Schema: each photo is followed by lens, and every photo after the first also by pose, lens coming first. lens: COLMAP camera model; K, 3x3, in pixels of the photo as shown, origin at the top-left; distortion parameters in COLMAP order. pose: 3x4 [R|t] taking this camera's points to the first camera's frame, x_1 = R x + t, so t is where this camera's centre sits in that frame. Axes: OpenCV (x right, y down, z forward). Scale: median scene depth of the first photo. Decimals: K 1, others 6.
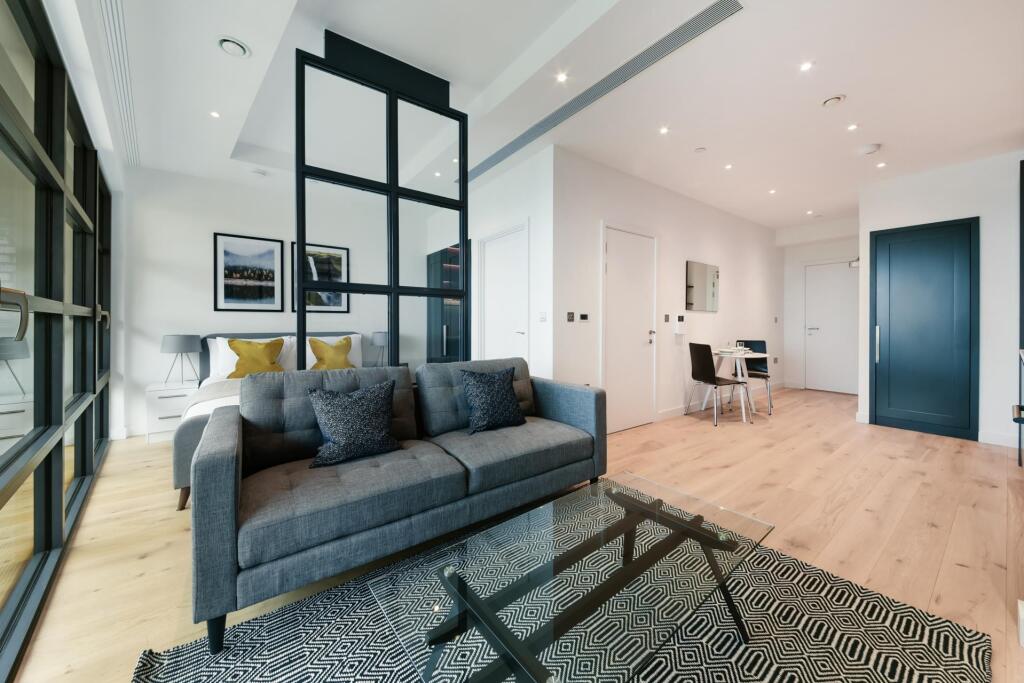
lens RADIAL K [[359.1, 0, 528.6], [0, 359.1, 322.0], [0, 0, 1]] dist [-0.000142, -0.000049]
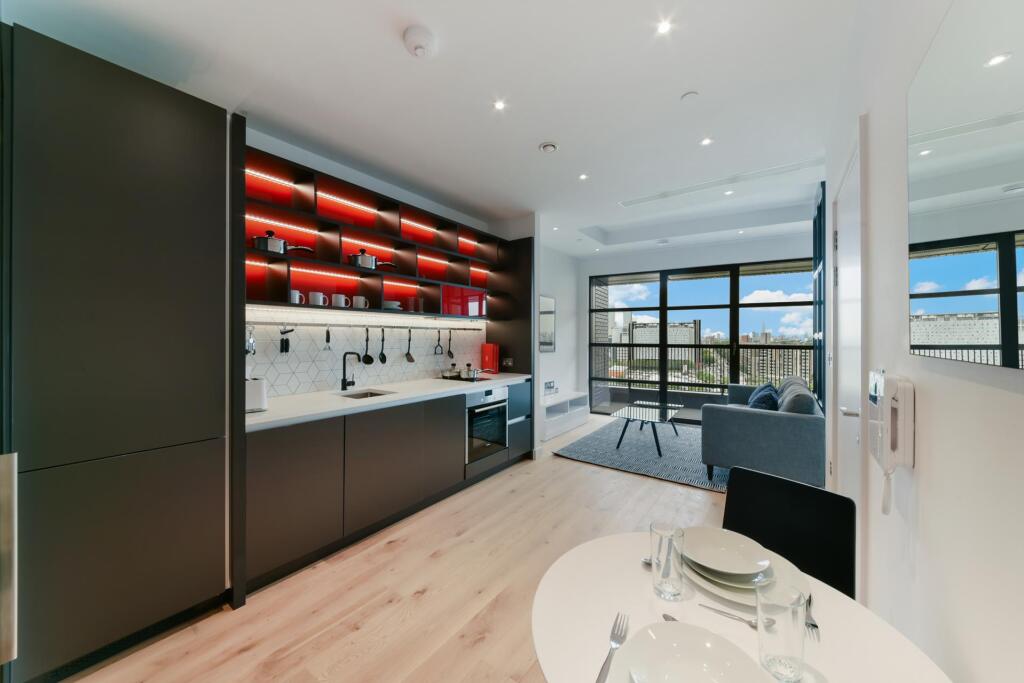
lens RADIAL K [[351.1, 0, 543.3], [0, 351.1, 337.7], [0, 0, 1]] dist [-0.000004, -0.000019]
pose [[-0.939324, -0.002739, -0.343020, 0.761461], [-0.002628, 0.999996, -0.000788, -0.046598], [0.343021, 0.000161, -0.939328, 1.226189]]
